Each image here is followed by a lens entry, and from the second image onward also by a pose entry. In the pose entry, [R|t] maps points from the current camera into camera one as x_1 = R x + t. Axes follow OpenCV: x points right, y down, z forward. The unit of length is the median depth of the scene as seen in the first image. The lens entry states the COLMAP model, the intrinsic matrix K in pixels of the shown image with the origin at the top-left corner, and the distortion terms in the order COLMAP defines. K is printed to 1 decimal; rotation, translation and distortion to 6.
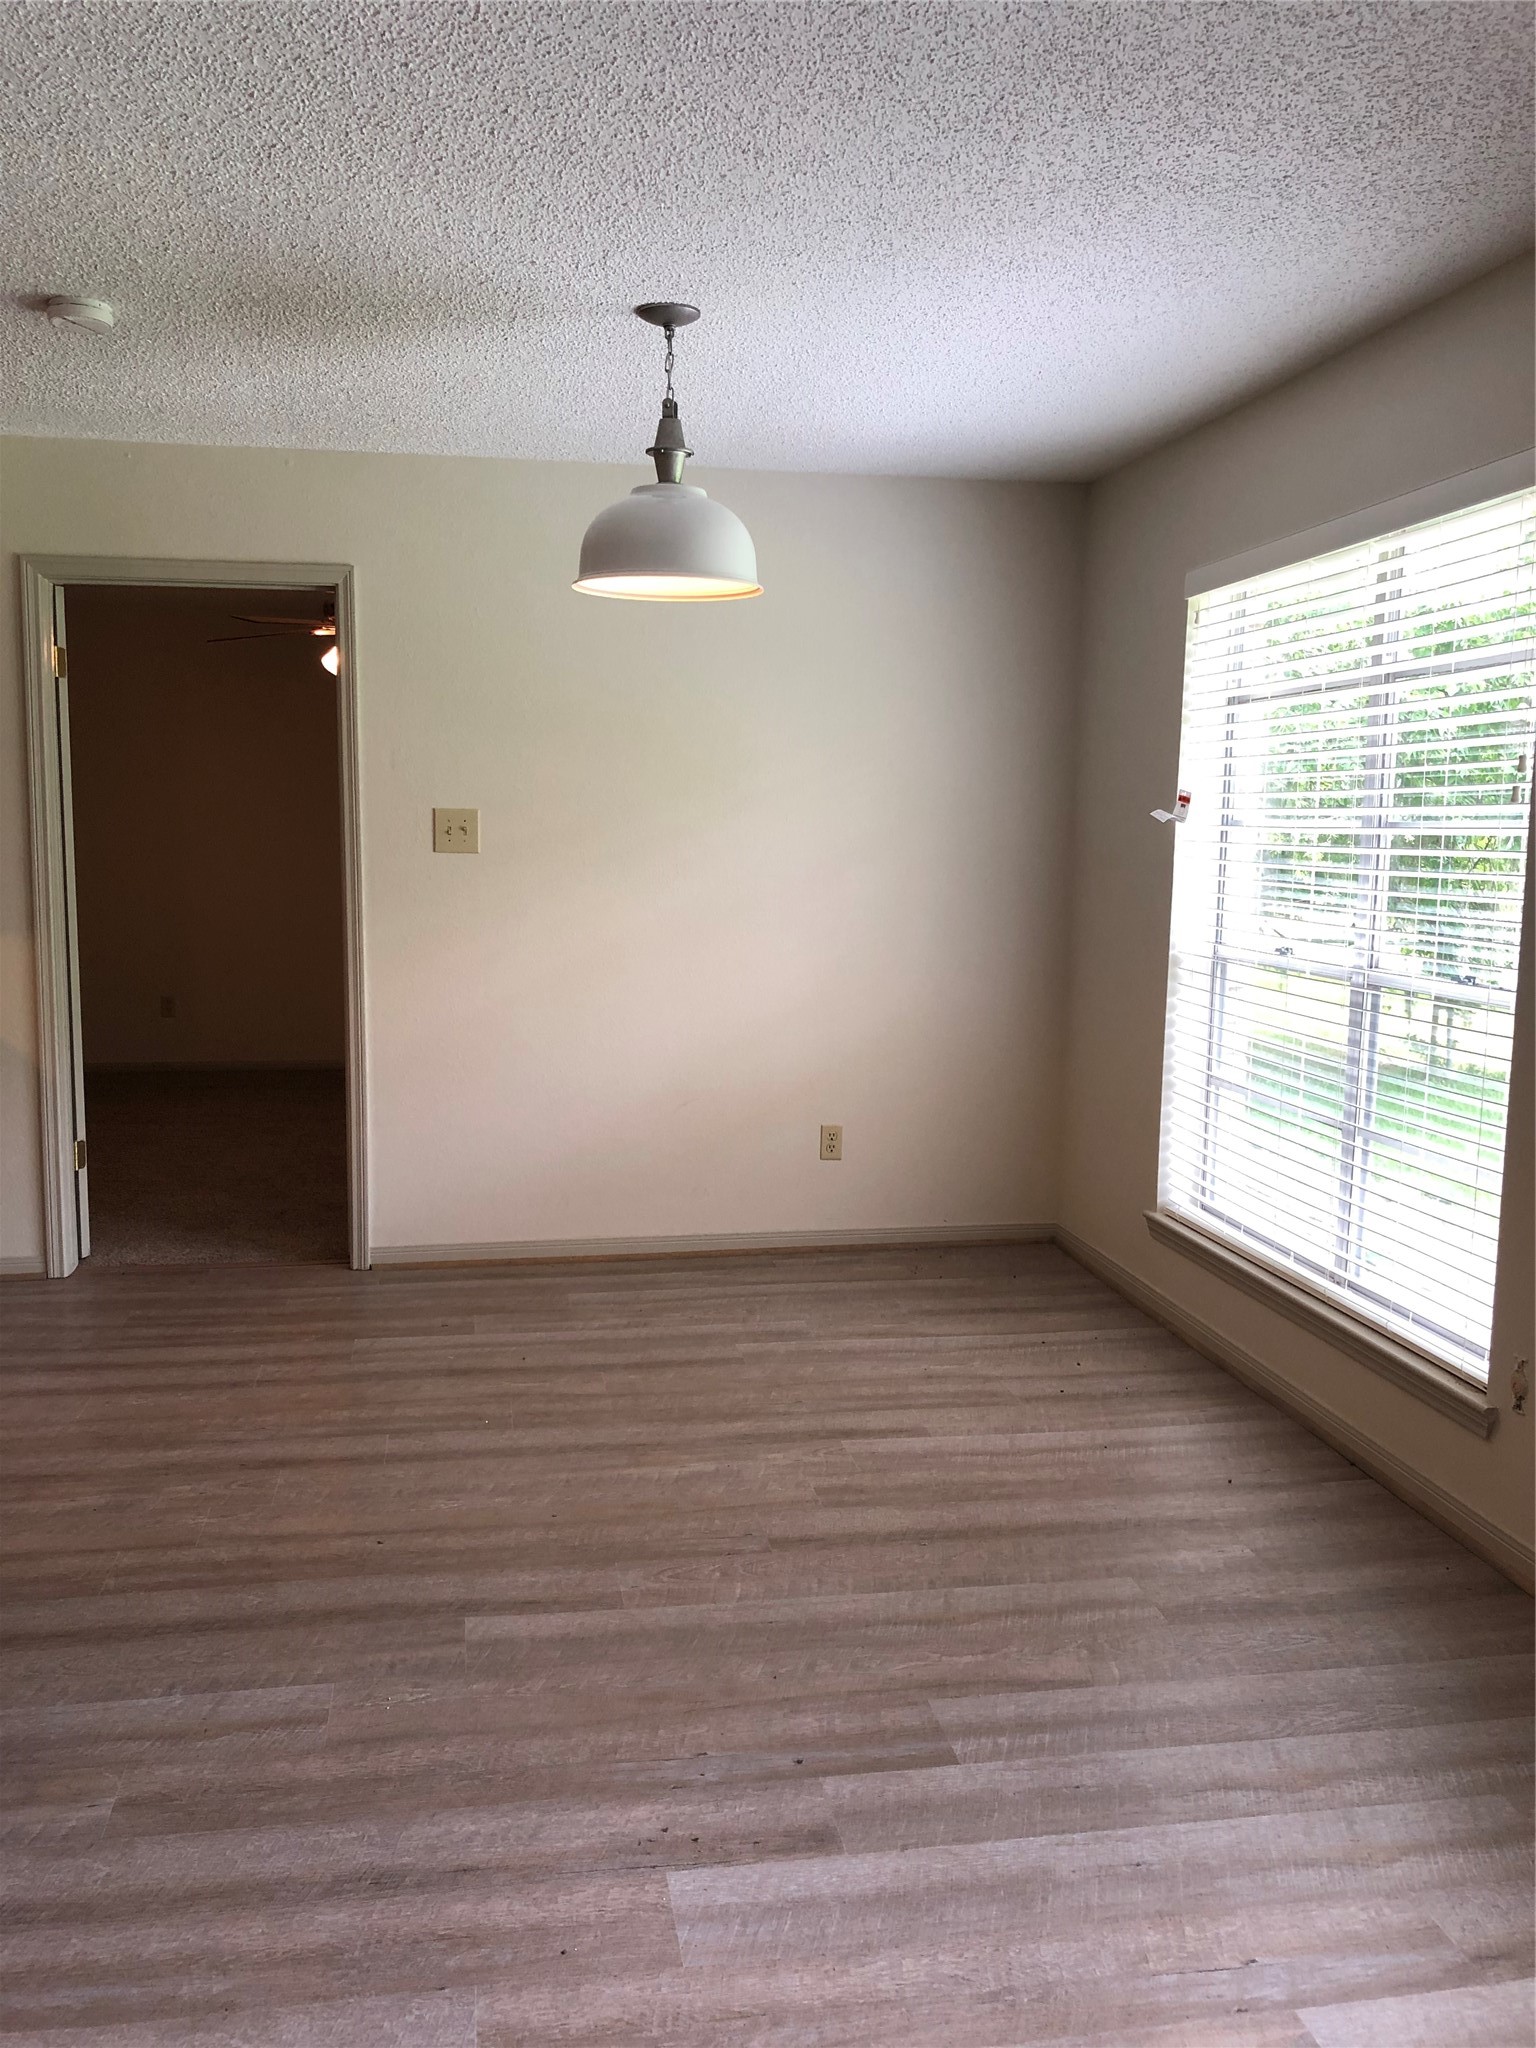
lens RADIAL K [[1677.1, 0, 756.2], [0, 1677.1, 1023.1], [0, 0, 1]] dist [0.053285, -0.064805]
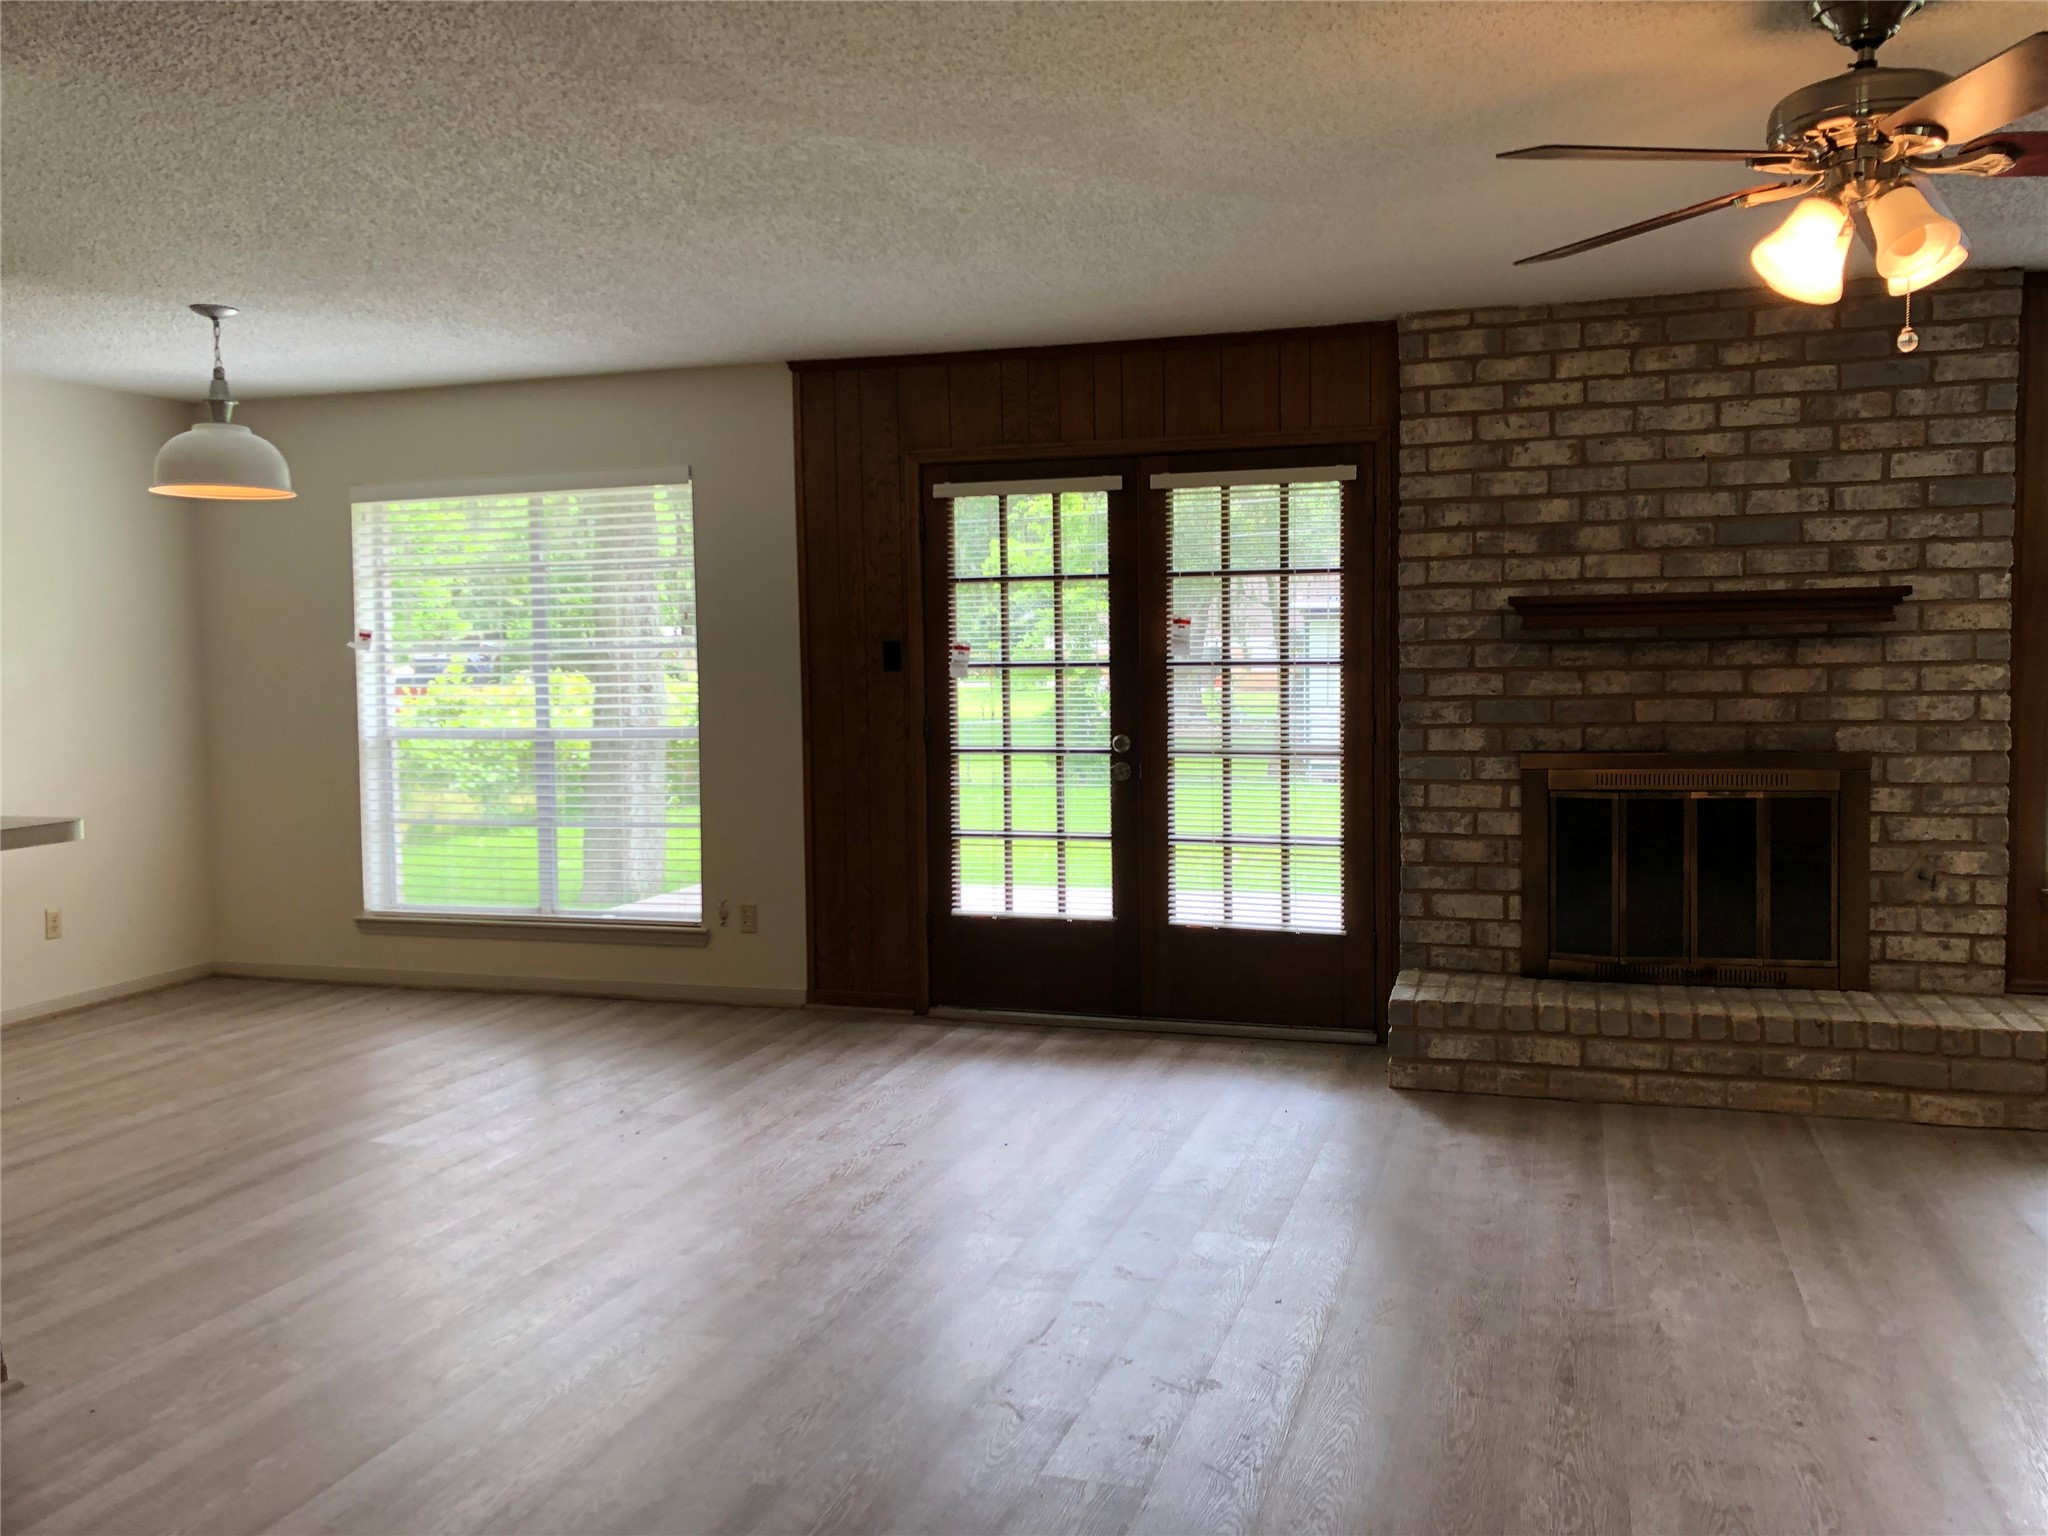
lens RADIAL K [[1677.1, 0, 1037.5], [0, 1677.1, 759.5], [0, 0, 1]] dist [0.053285, -0.064805]
pose [[0.467721, -0.073626, 0.880804, -1.438324], [0.128266, 0.991630, 0.014778, 0.057181], [-0.874520, 0.106065, 0.473249, -0.403936]]
